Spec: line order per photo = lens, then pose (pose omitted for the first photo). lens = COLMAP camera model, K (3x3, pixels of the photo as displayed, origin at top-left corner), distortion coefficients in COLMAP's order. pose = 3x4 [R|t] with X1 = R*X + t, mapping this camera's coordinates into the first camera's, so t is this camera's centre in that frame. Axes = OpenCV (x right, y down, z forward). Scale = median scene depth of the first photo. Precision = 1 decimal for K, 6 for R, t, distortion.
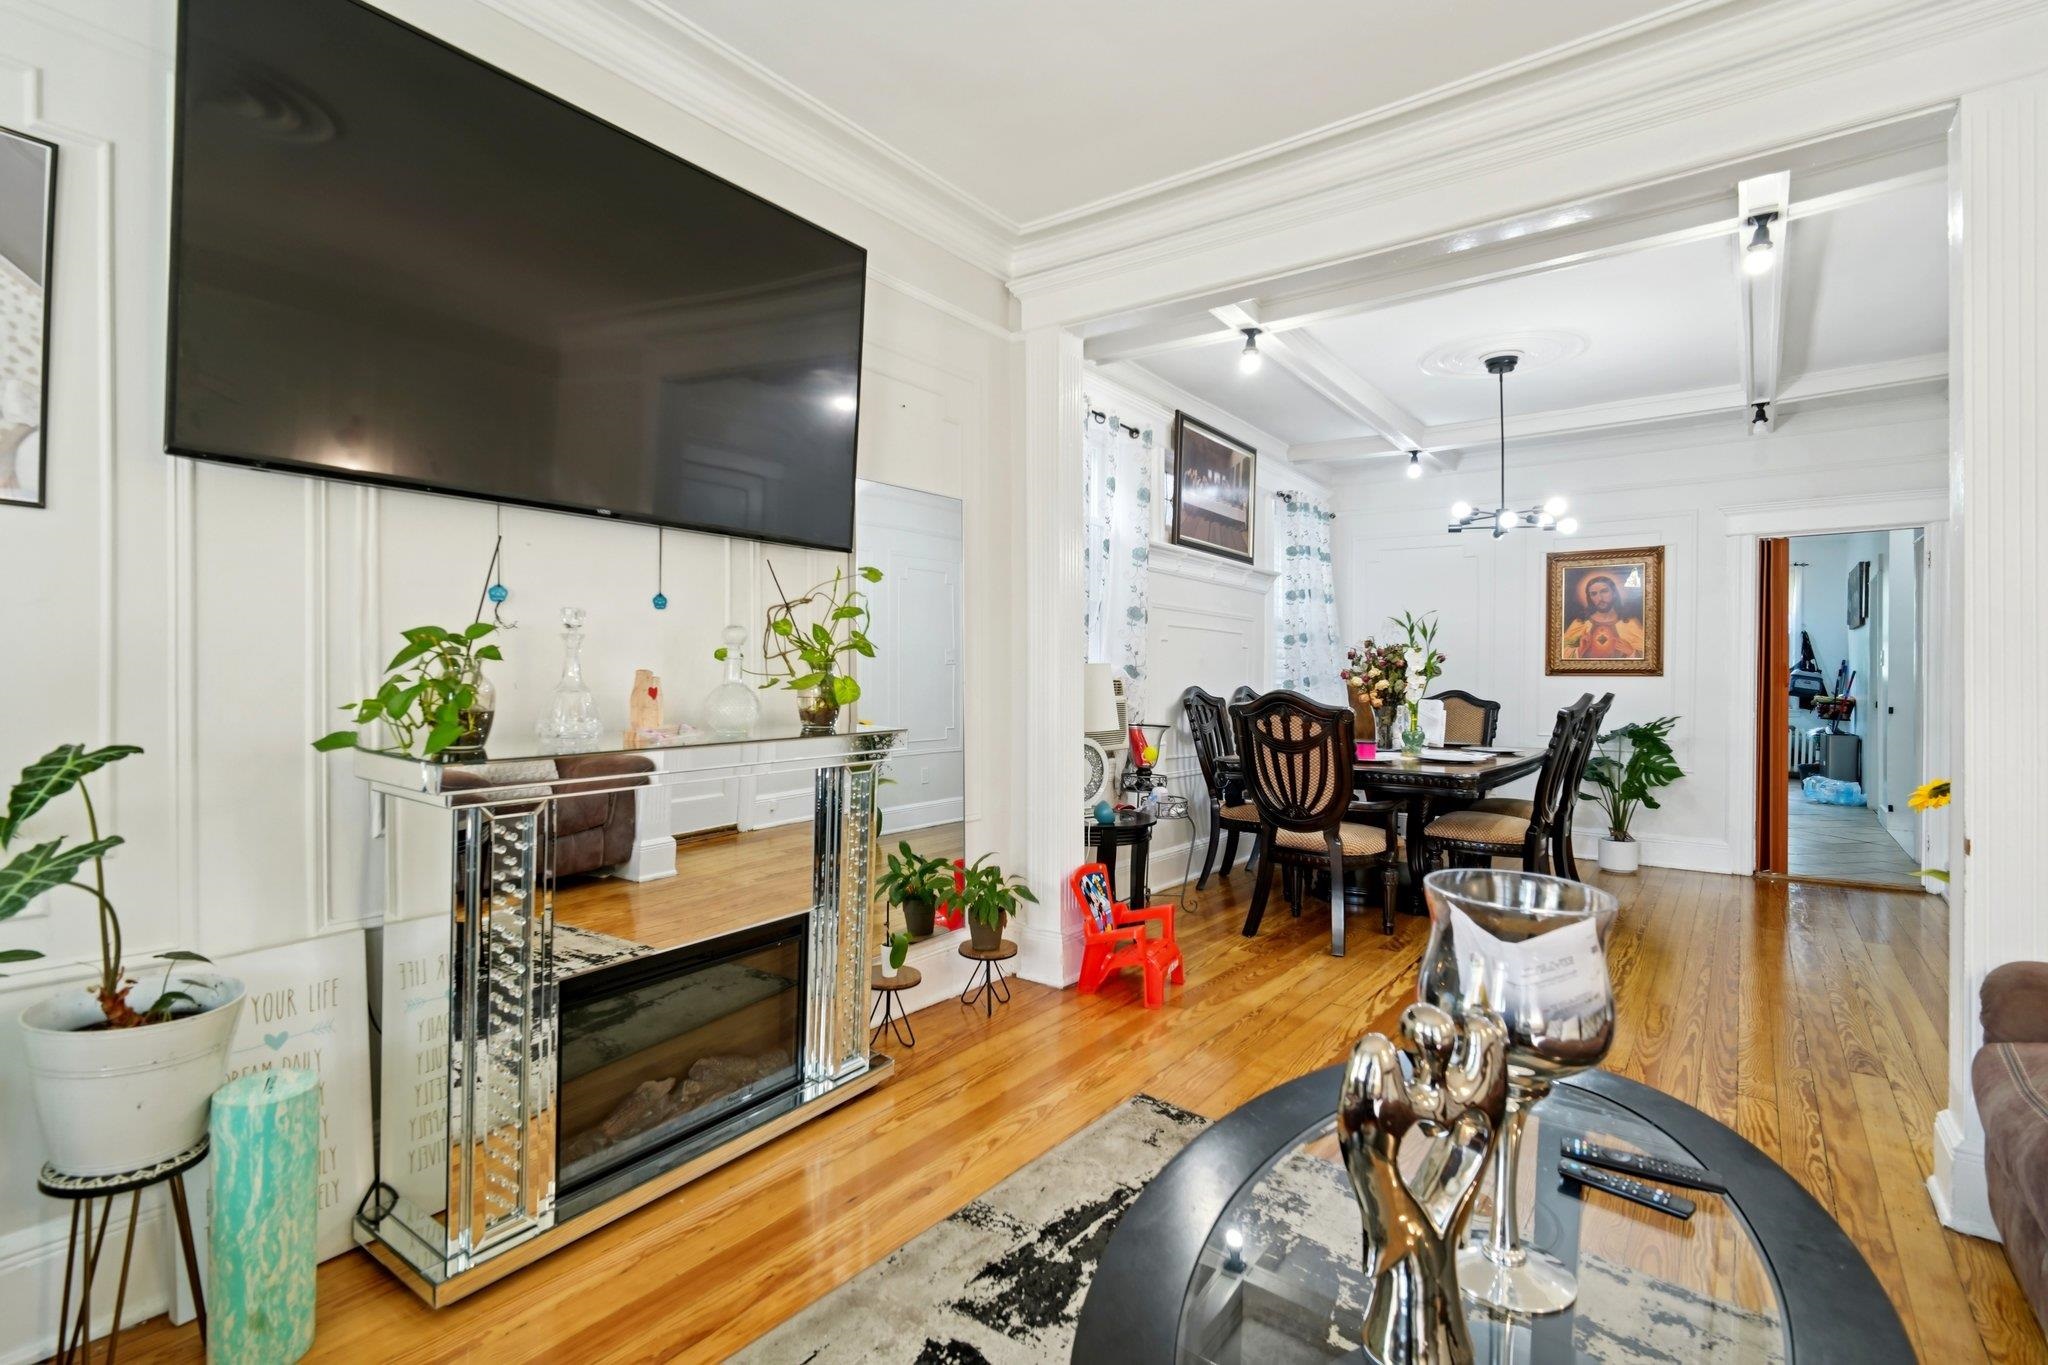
lens RADIAL K [[962.2, 0, 1042.8], [0, 962.2, 669.3], [0, 0, 1]] dist [0.001438, 0.000137]
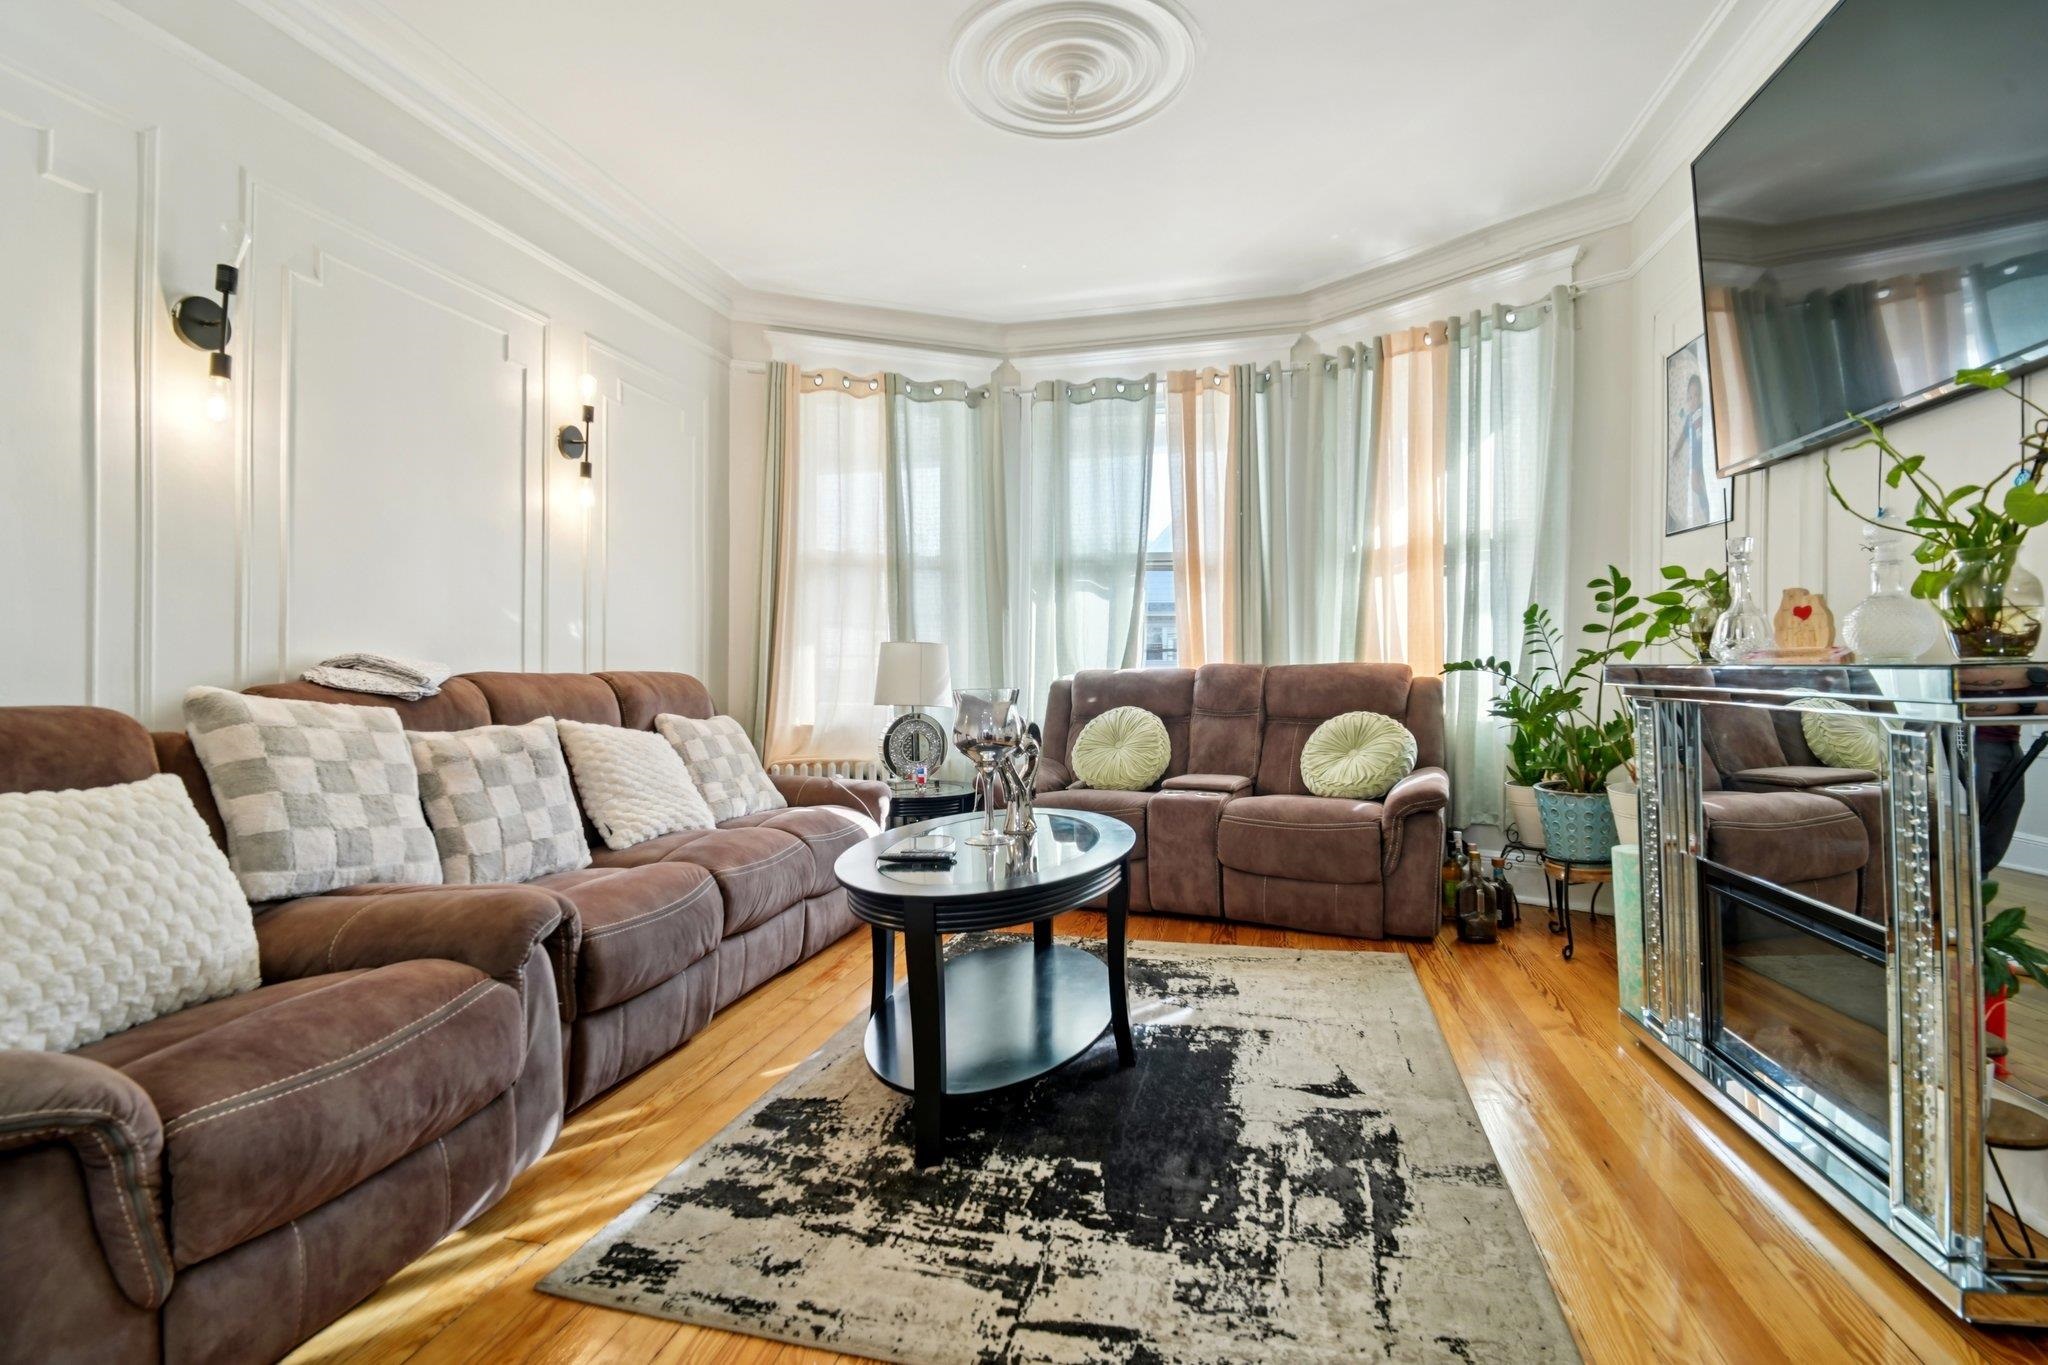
lens RADIAL K [[962.2, 0, 1022.8], [0, 962.2, 665.5], [0, 0, 1]] dist [0.001438, 0.000137]
pose [[-0.923097, -0.001512, -0.384564, 0.714382], [-0.001844, 0.999998, 0.000493, 0.085678], [0.384563, 0.001164, -0.923098, 1.753246]]
